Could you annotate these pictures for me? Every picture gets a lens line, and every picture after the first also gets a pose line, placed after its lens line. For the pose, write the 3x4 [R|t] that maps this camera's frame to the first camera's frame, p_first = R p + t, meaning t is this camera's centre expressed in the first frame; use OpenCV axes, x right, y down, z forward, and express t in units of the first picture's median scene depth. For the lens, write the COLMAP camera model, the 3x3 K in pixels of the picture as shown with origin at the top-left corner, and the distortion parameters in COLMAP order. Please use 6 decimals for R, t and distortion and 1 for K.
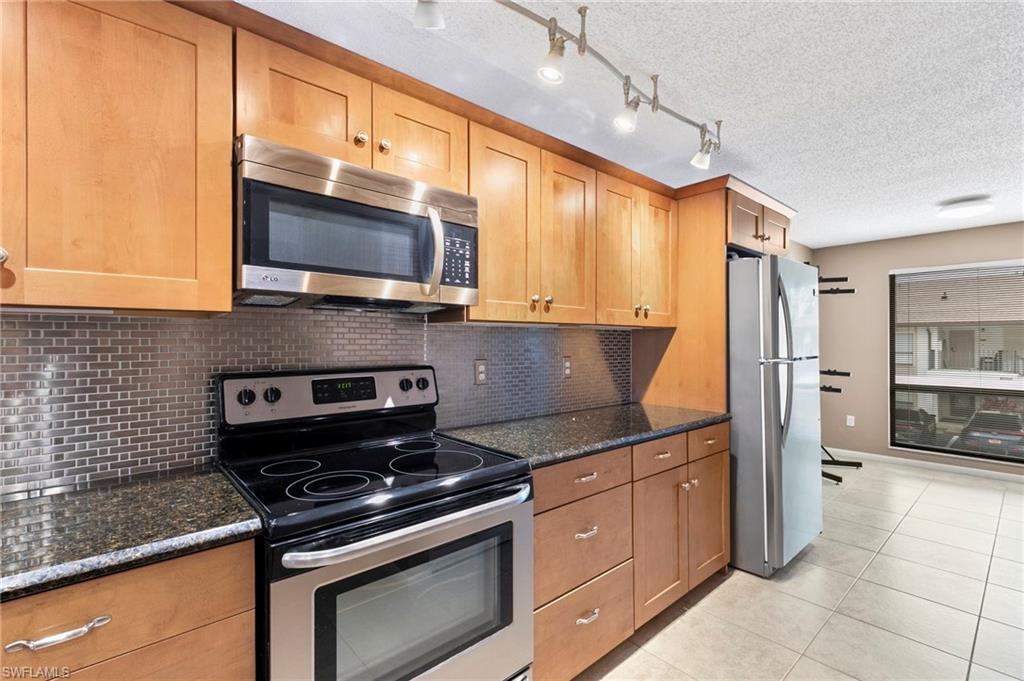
lens RADIAL K [[457.2, 0, 512.0], [0, 457.2, 340.5], [0, 0, 1]] dist [0.002587, 0.000174]
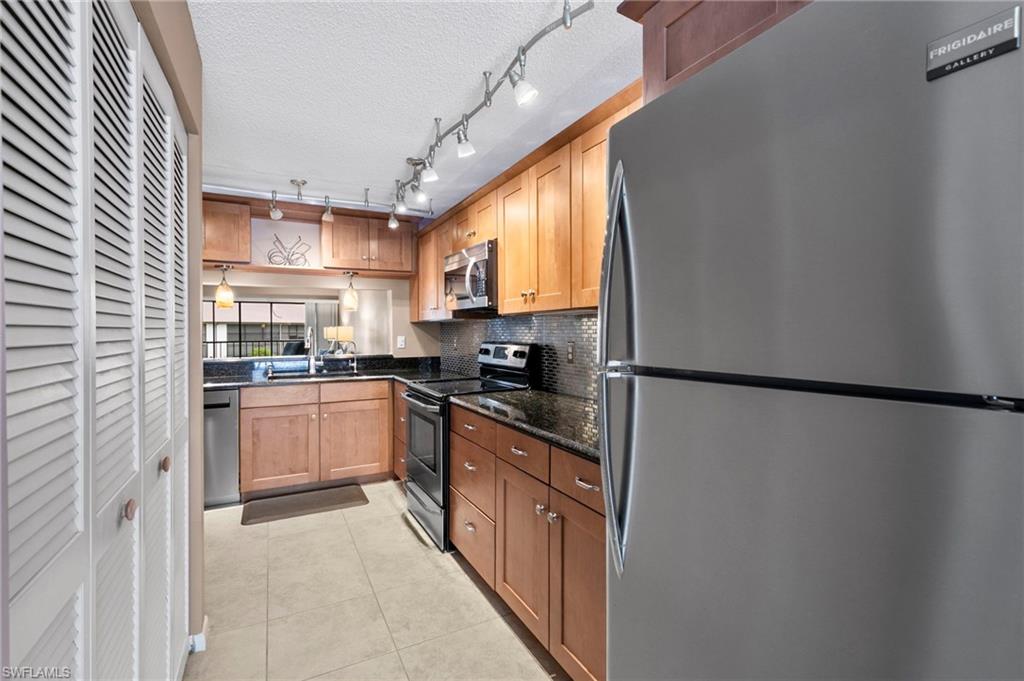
lens RADIAL K [[457.2, 0, 512.0], [0, 457.2, 340.5], [0, 0, 1]] dist [0.002587, 0.000174]
pose [[-0.241765, 0.019602, -0.970137, 1.511302], [0.004843, 0.999808, 0.018995, 0.016528], [0.970323, -0.000106, -0.241814, 1.494564]]
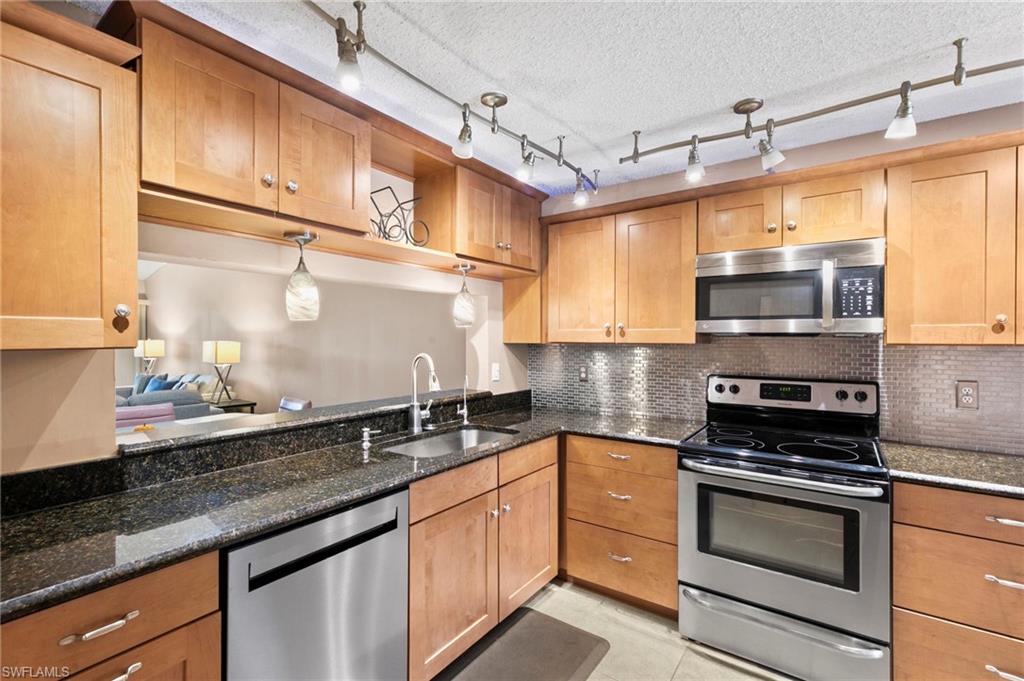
lens RADIAL K [[457.2, 0, 512.0], [0, 457.2, 340.5], [0, 0, 1]] dist [0.002587, 0.000174]
pose [[0.216009, 0.004840, -0.976379, 0.871896], [0.000259, 0.999987, 0.005014, -0.064287], [0.976391, -0.001336, 0.216005, -0.161509]]
